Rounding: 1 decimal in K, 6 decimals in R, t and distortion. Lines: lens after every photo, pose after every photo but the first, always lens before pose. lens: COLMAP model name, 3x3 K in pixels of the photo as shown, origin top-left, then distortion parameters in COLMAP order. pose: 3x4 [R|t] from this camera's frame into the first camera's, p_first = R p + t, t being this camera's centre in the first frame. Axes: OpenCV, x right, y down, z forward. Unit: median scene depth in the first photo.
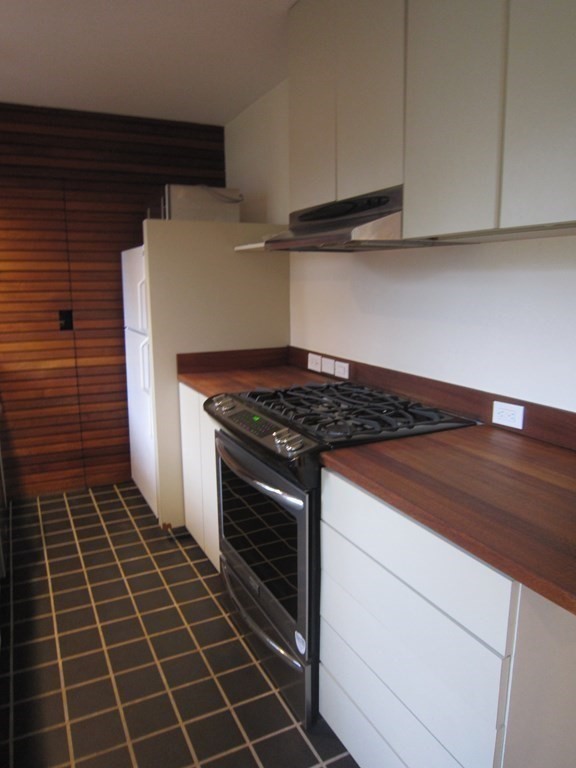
lens RADIAL K [[540.4, 0, 288.0], [0, 540.4, 384.0], [0, 0, 1]] dist [-0.073499, 0.029124]
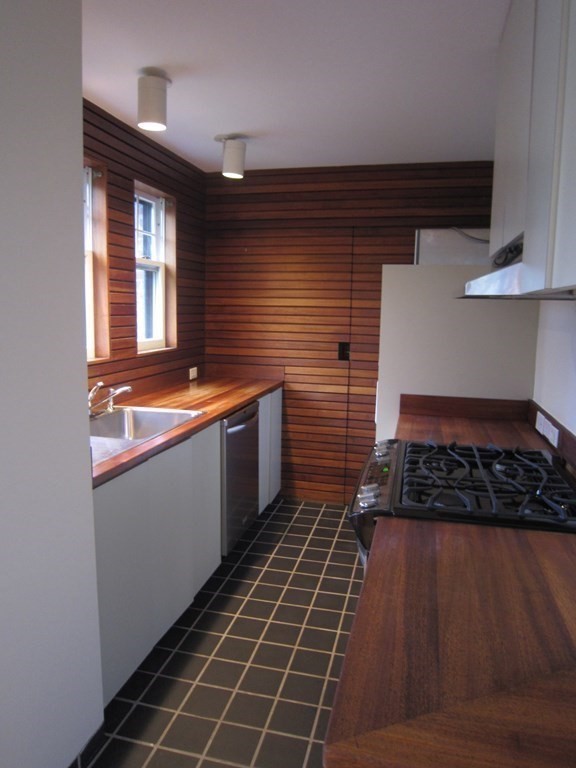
lens RADIAL K [[540.4, 0, 288.0], [0, 540.4, 384.0], [0, 0, 1]] dist [-0.073499, 0.029124]
pose [[0.761954, 0.108239, -0.638522, 0.227584], [-0.139853, 0.990172, 0.000961, -0.036832], [0.632350, 0.088567, 0.769603, 0.061662]]
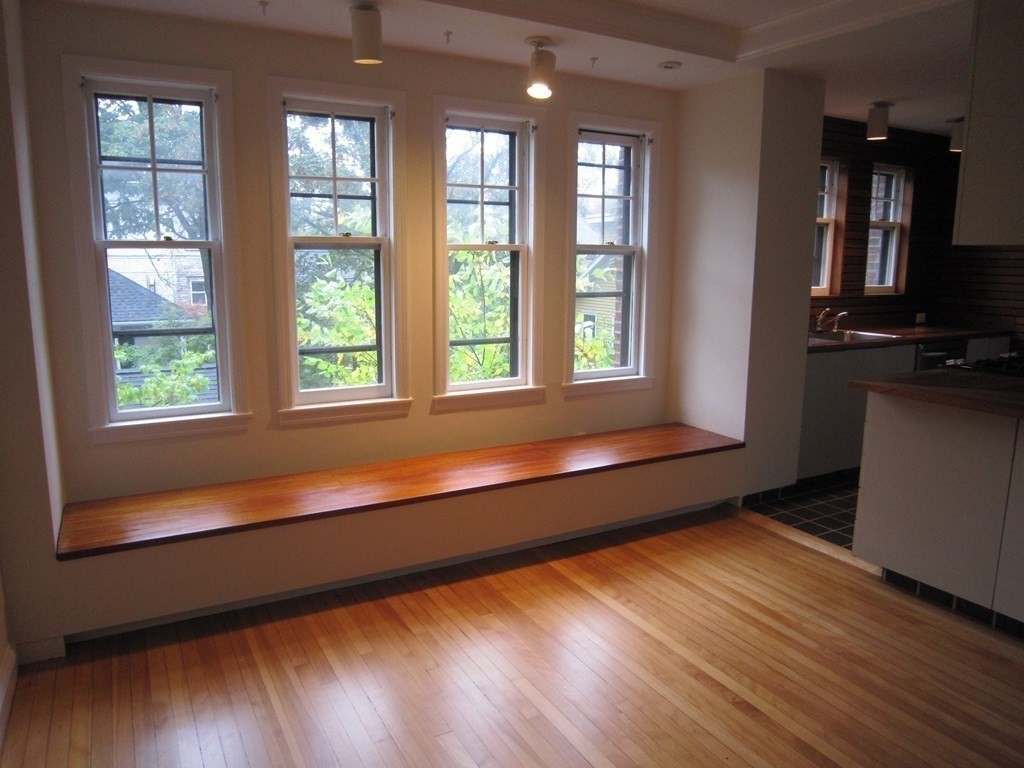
lens RADIAL K [[720.5, 0, 512.0], [0, 720.5, 384.0], [0, 0, 1]] dist [-0.073499, 0.029124]
pose [[0.046217, 0.180051, -0.982571, 1.015409], [-0.189929, 0.967263, 0.168312, 0.026429], [0.980709, 0.178840, 0.078901, -0.269641]]
